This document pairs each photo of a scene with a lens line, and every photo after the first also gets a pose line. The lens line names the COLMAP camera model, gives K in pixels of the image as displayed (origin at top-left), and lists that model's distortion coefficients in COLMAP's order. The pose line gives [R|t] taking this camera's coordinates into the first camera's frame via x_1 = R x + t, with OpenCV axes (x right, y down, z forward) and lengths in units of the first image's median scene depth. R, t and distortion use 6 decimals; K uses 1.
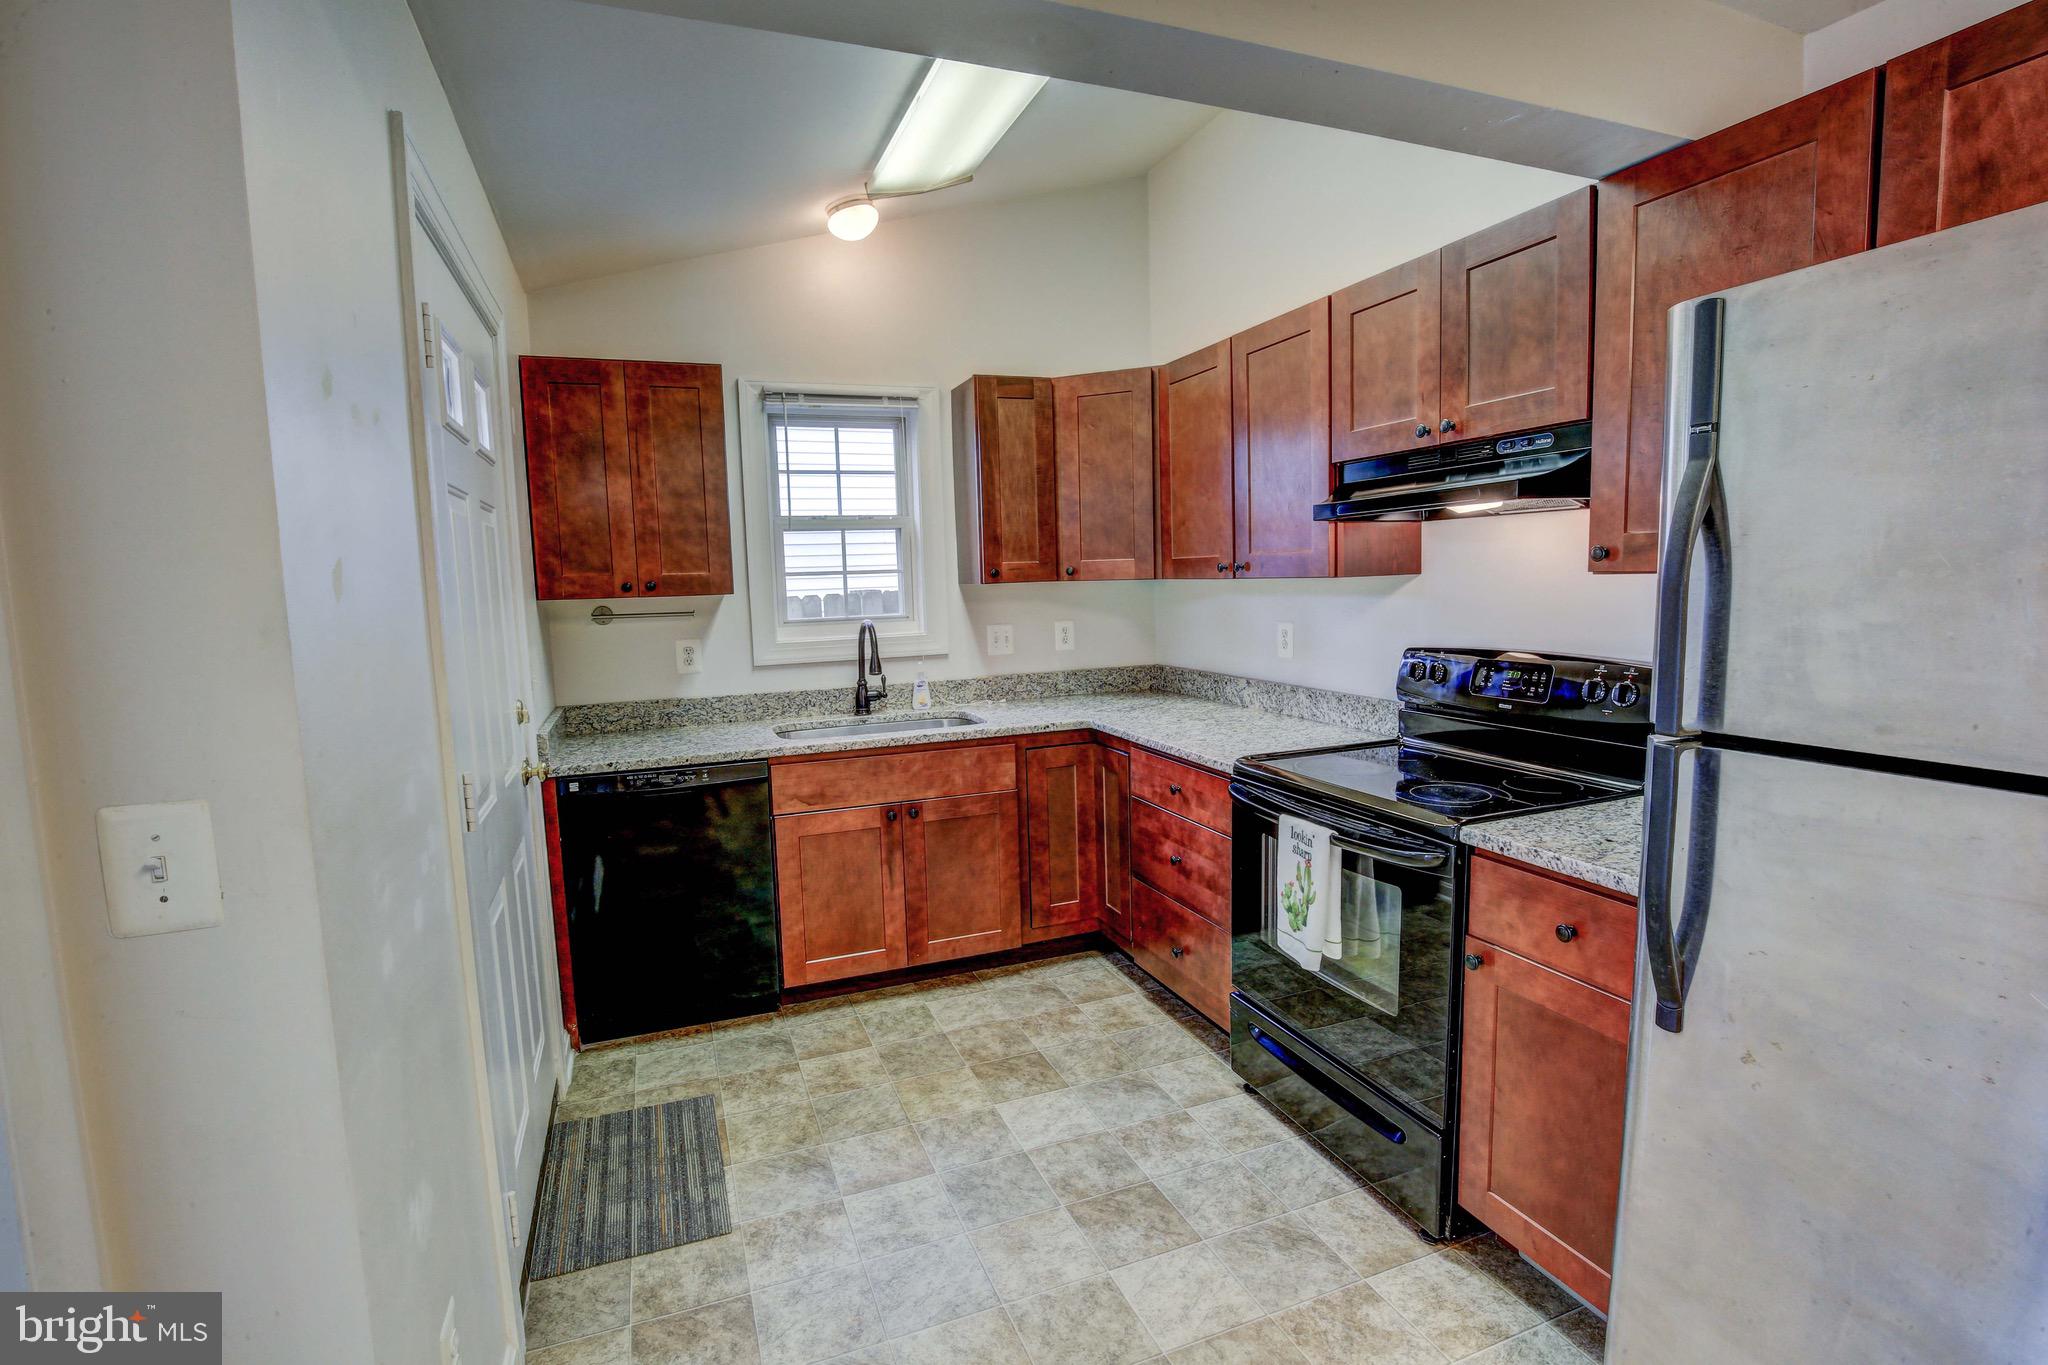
lens RADIAL K [[947.0, 0, 1013.2], [0, 947.0, 682.2], [0, 0, 1]] dist [-0.035934, 0.006017]
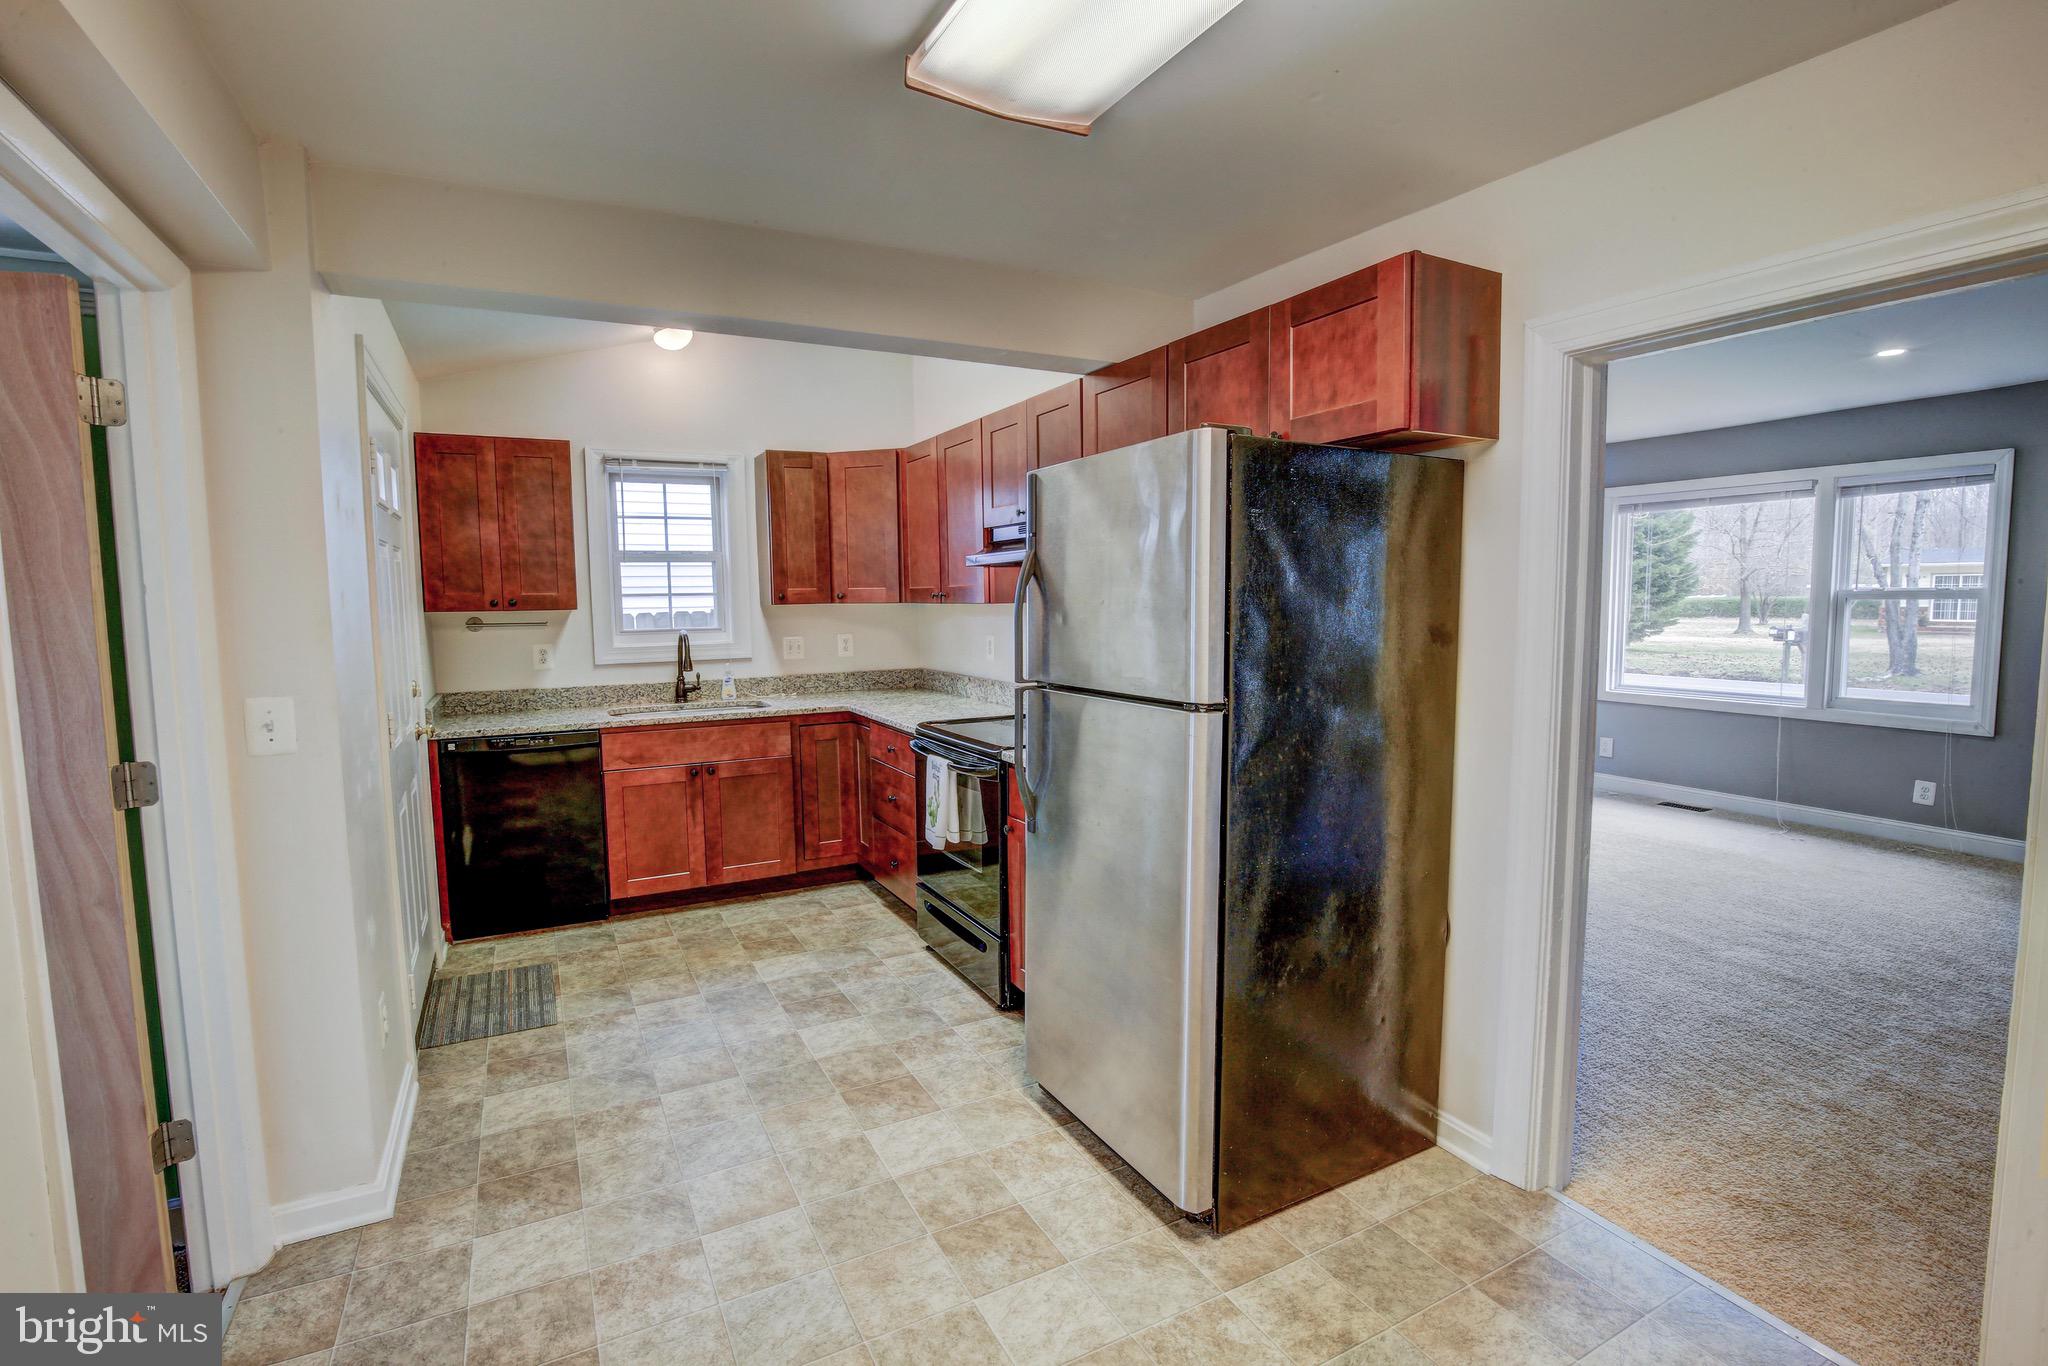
lens RADIAL K [[947.0, 0, 1013.2], [0, 947.0, 682.7], [0, 0, 1]] dist [-0.035934, 0.006017]
pose [[0.993441, 0.006130, 0.114181, 0.173366], [-0.003608, 0.999745, -0.022284, 0.039513], [-0.114288, 0.021726, 0.993210, -0.410164]]
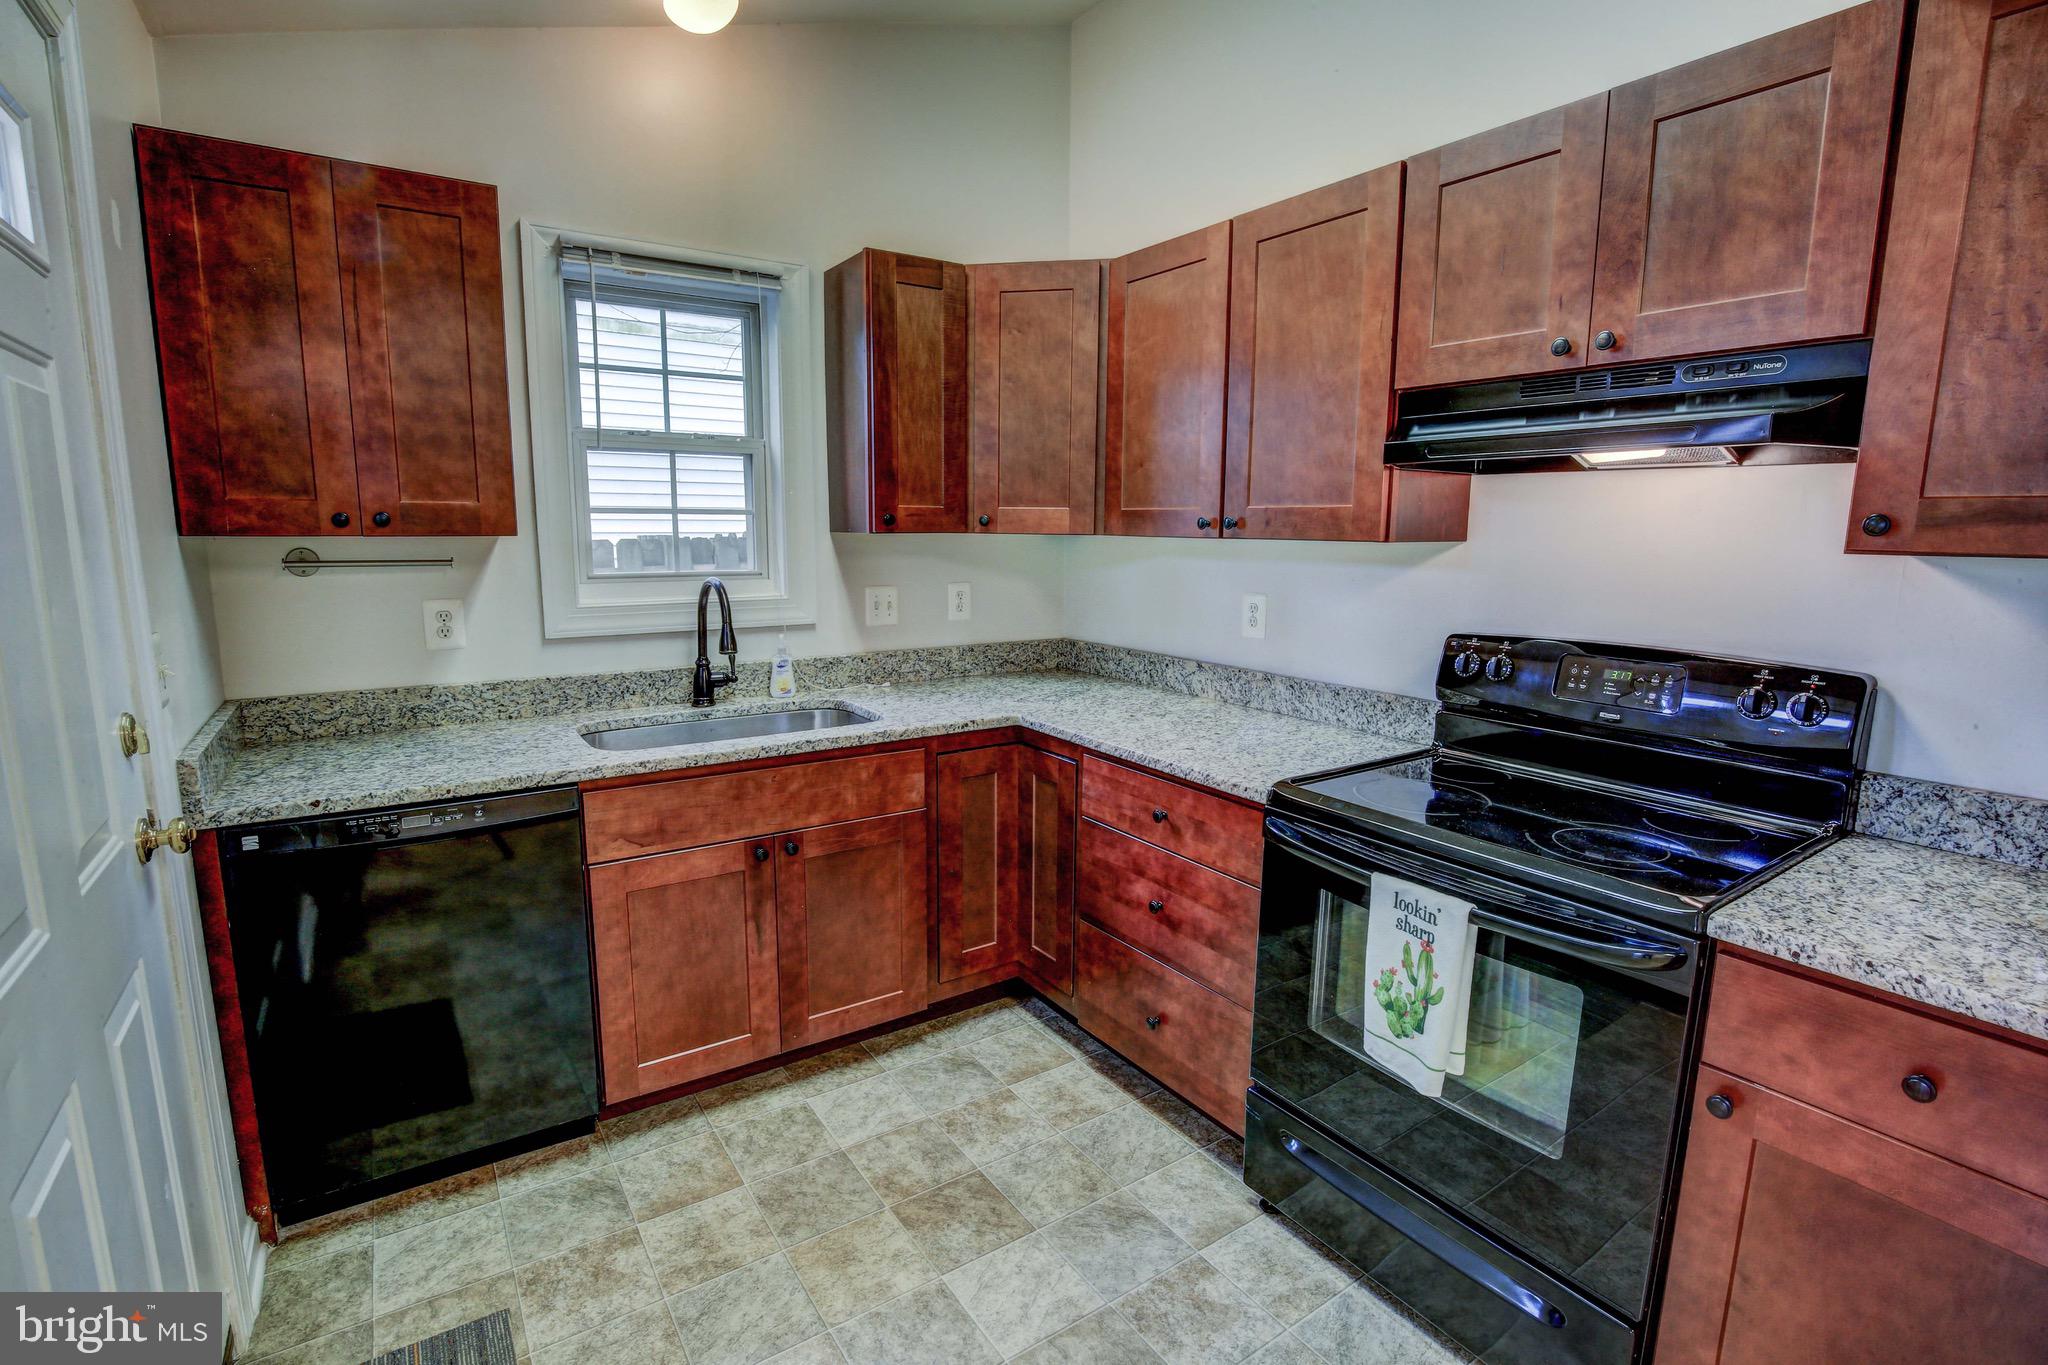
lens RADIAL K [[947.0, 0, 1013.2], [0, 947.0, 682.2], [0, 0, 1]] dist [-0.035934, 0.006017]
pose [[0.974595, 0.001539, 0.223970, -0.102459], [-0.012338, 0.998827, 0.046824, -0.024743], [-0.223635, -0.048398, 0.973470, 0.266704]]
